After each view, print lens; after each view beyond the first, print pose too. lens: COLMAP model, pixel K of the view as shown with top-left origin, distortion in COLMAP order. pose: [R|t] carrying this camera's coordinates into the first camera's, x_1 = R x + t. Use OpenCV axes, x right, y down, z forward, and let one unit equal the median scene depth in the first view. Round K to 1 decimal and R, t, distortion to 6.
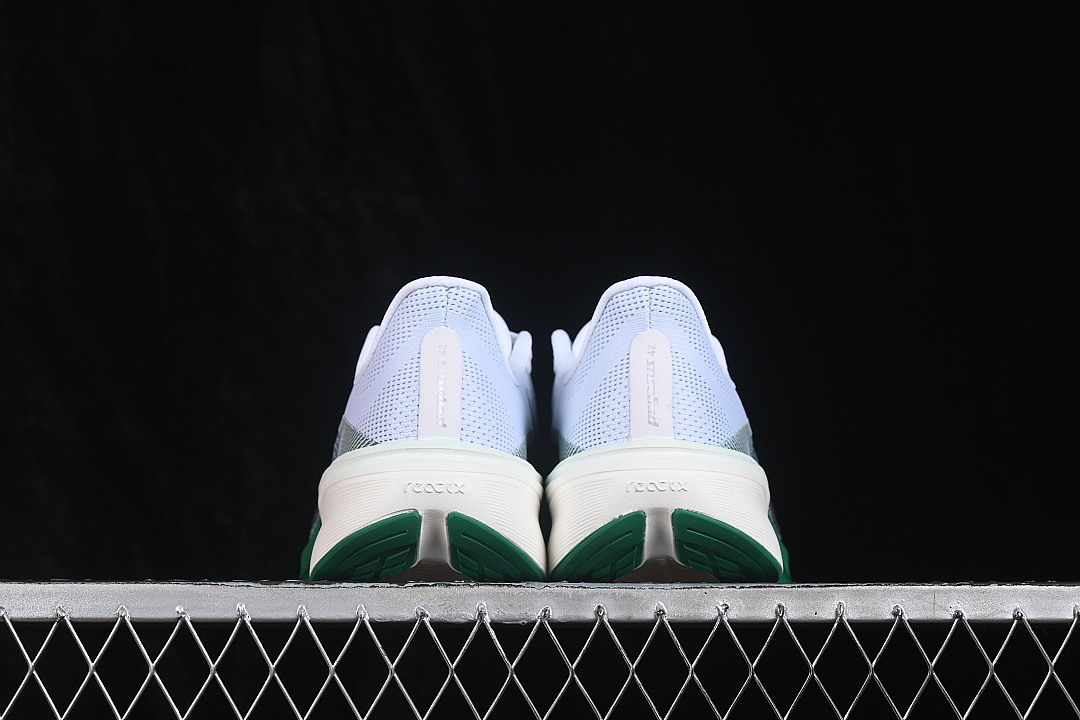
lens RADIAL K [[2372.4, 0, 542.0], [0, 2372.4, 353.3], [0, 0, 1]] dist [-0.034803, 0.000000]
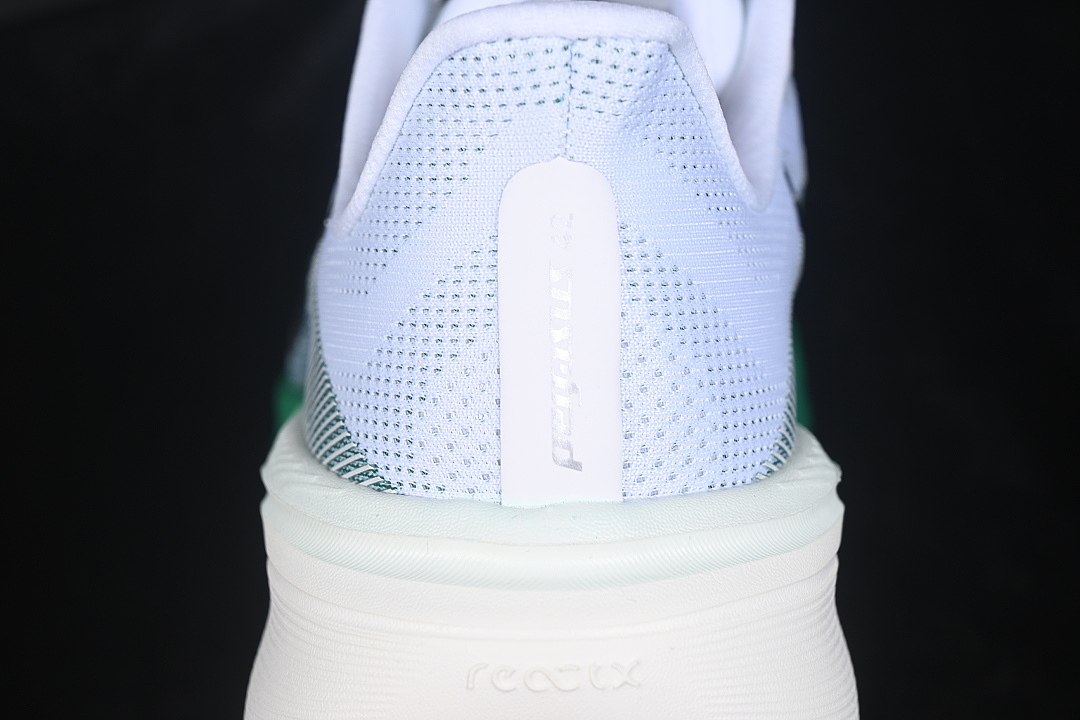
lens RADIAL K [[2372.4, 0, 540.1], [0, 2372.4, 359.7], [0, 0, 1]] dist [-0.034803, 0.000000]
pose [[0.997625, -0.019508, -0.066065, -0.022613], [0.044714, 0.912940, 0.405638, -0.123516], [0.052400, -0.407628, 0.911643, 0.677159]]
